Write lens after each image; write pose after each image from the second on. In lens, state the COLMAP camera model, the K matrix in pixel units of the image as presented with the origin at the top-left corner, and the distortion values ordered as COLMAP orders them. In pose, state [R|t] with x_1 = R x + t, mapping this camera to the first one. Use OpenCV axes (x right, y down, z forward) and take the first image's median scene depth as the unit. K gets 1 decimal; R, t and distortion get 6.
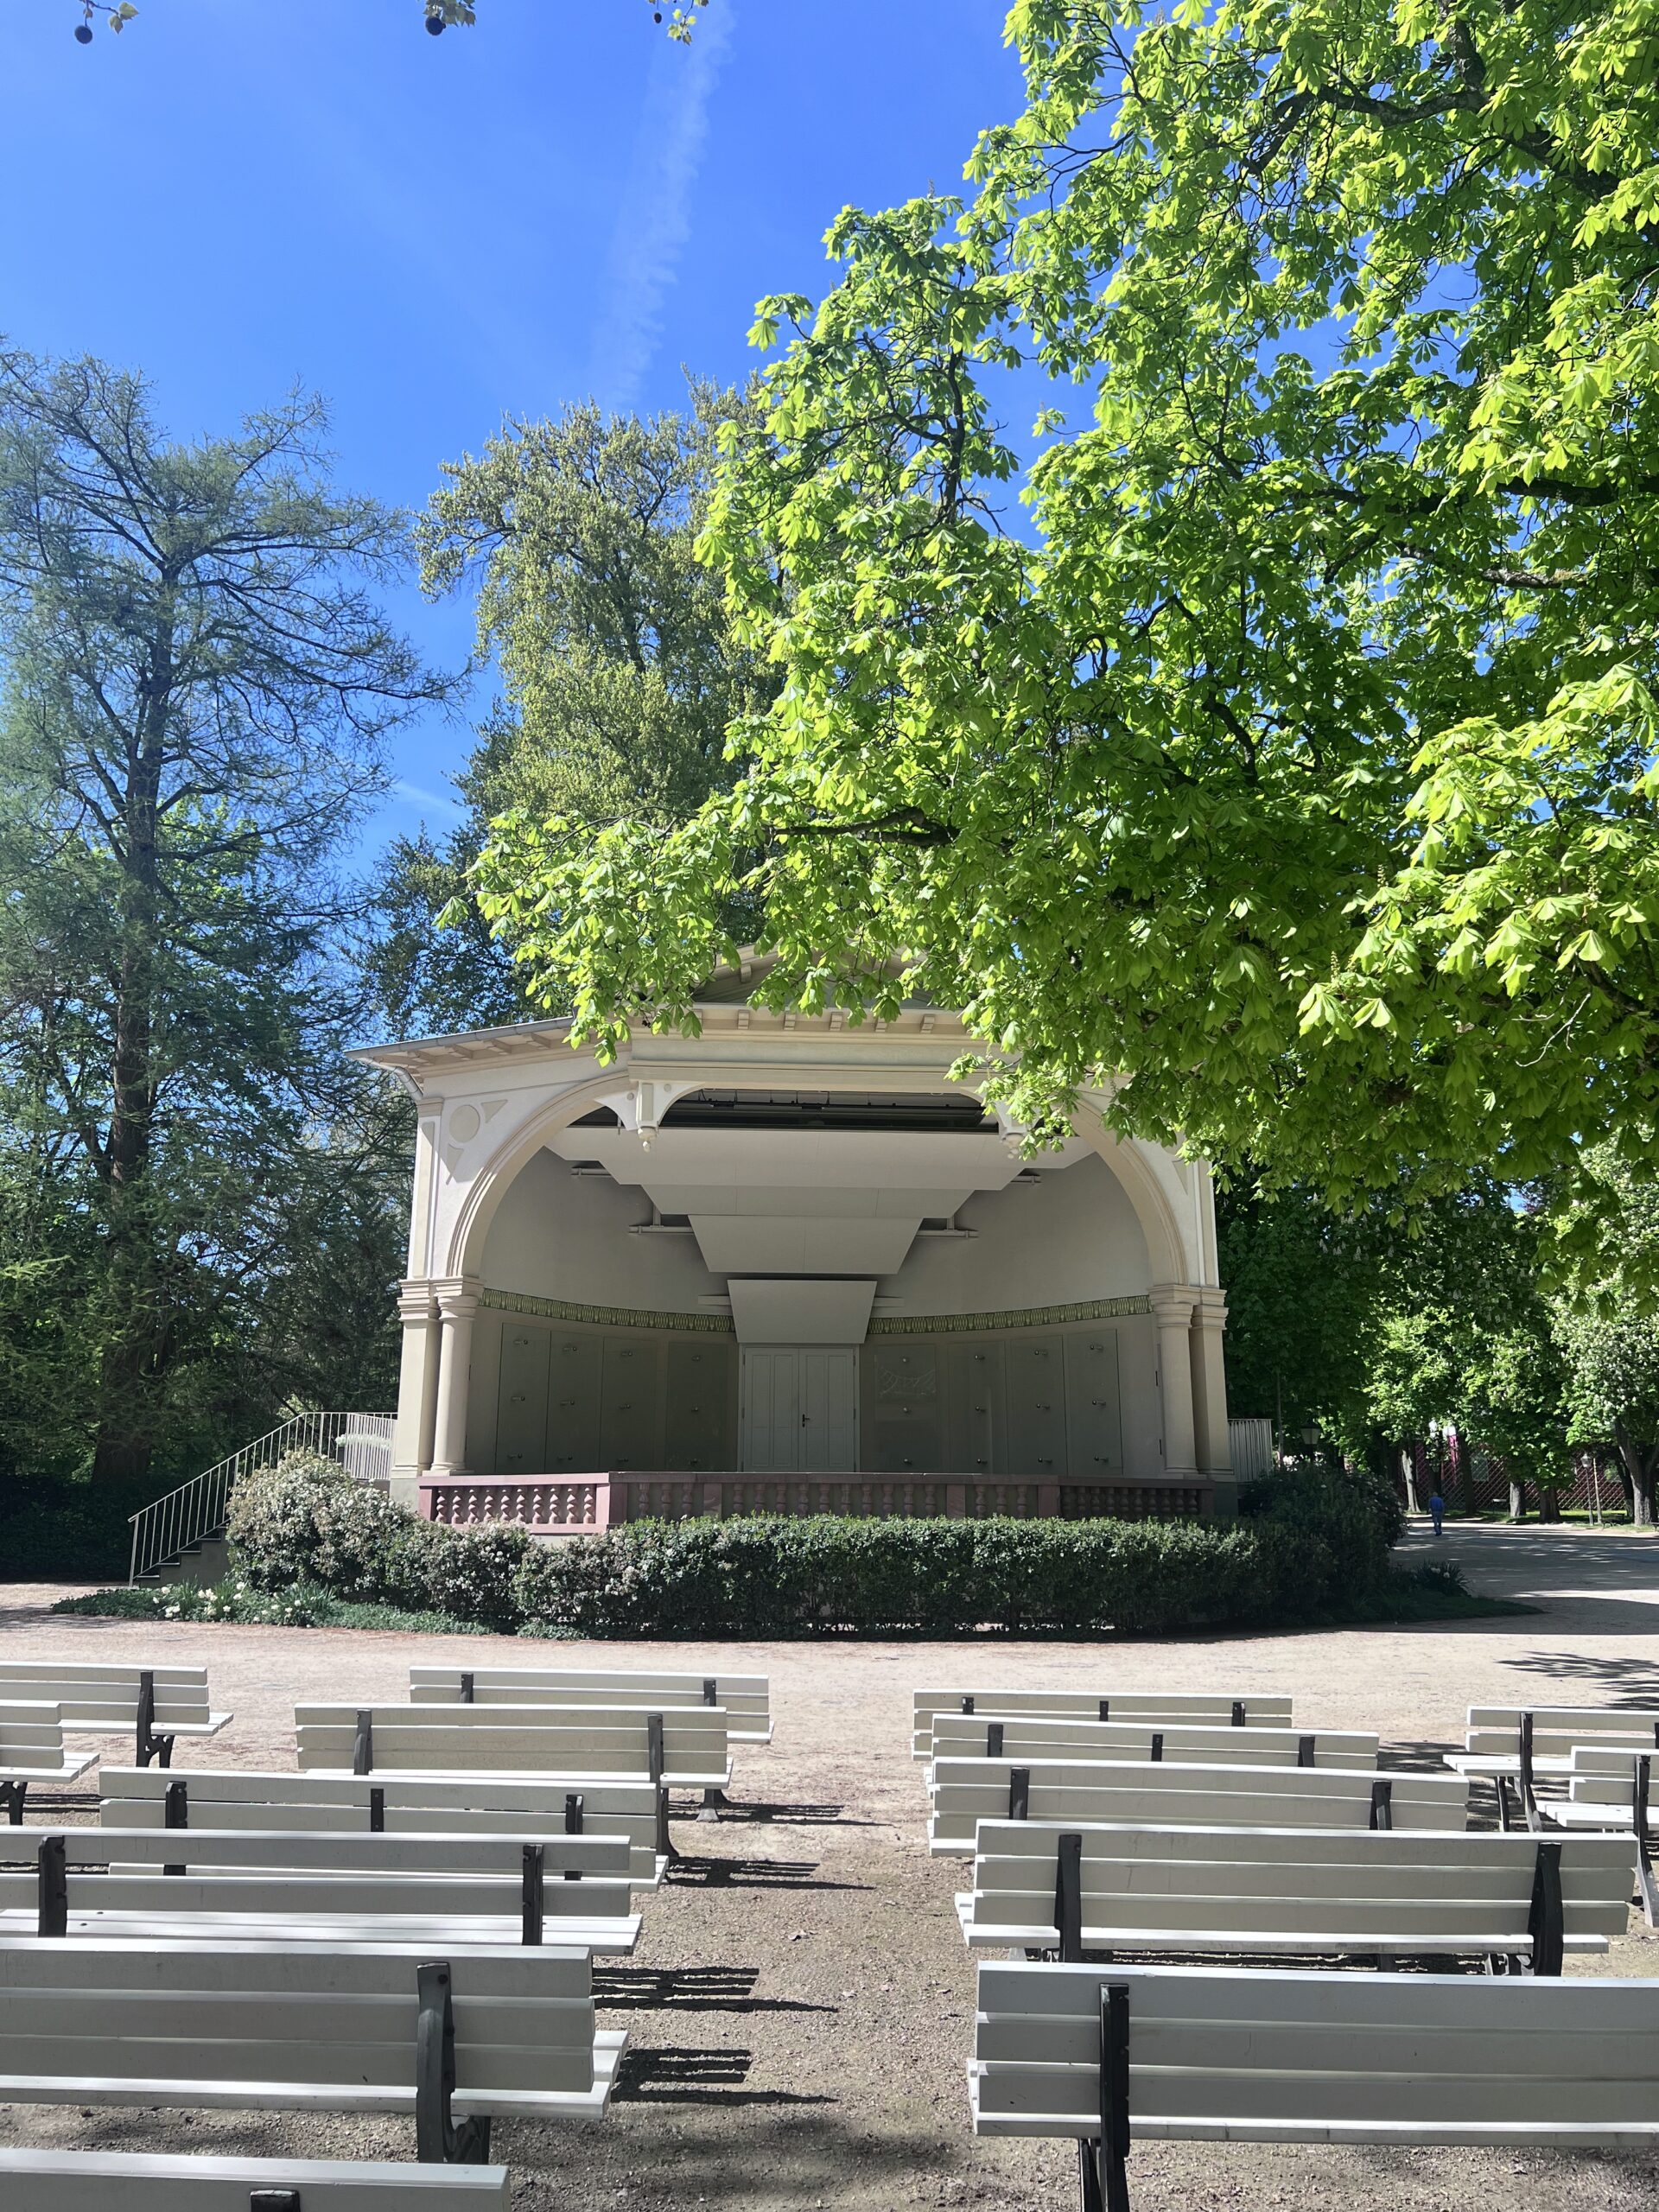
lens RADIAL K [[1647.5, 0, 829.5], [0, 1647.5, 1106.0], [0, 0, 1]] dist [0.120331, -0.277033]
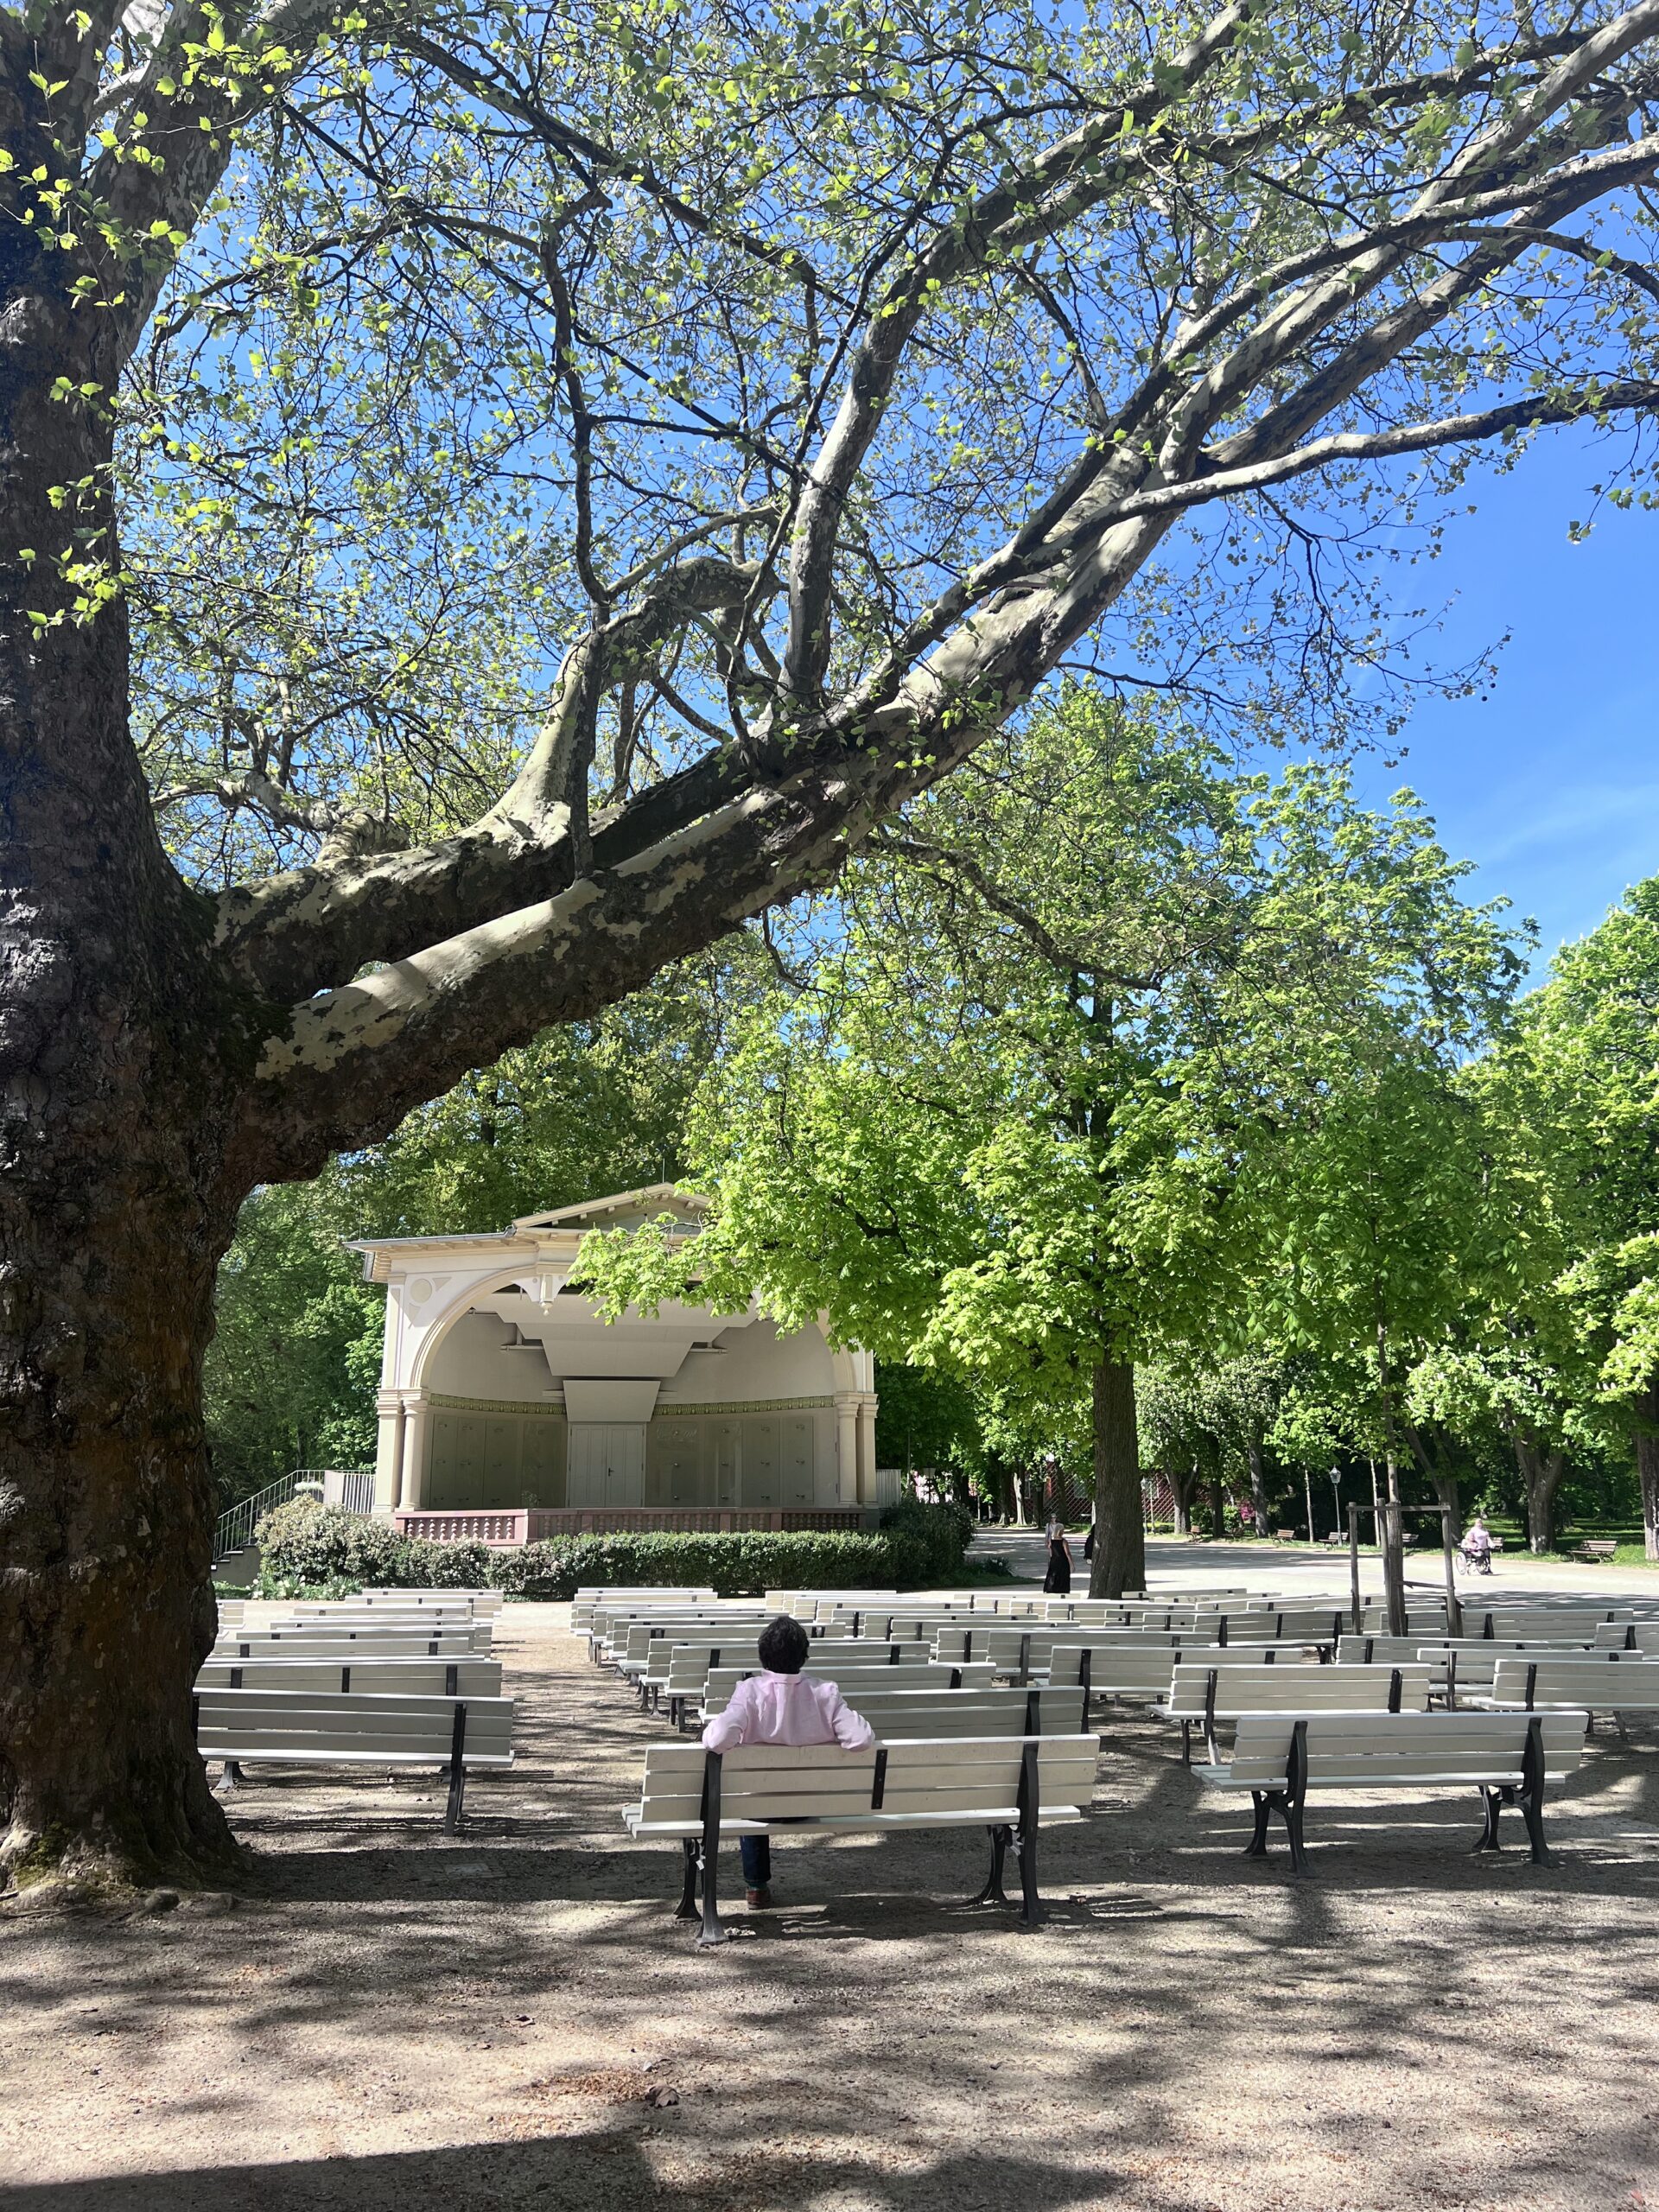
lens RADIAL K [[1647.5, 0, 829.5], [0, 1647.5, 1106.0], [0, 0, 1]] dist [0.120331, -0.277033]
pose [[0.979019, 0.040335, 0.199735, -0.178711], [-0.038315, 0.999168, -0.013974, -0.178057], [-0.200132, 0.006028, 0.979750, -0.727687]]
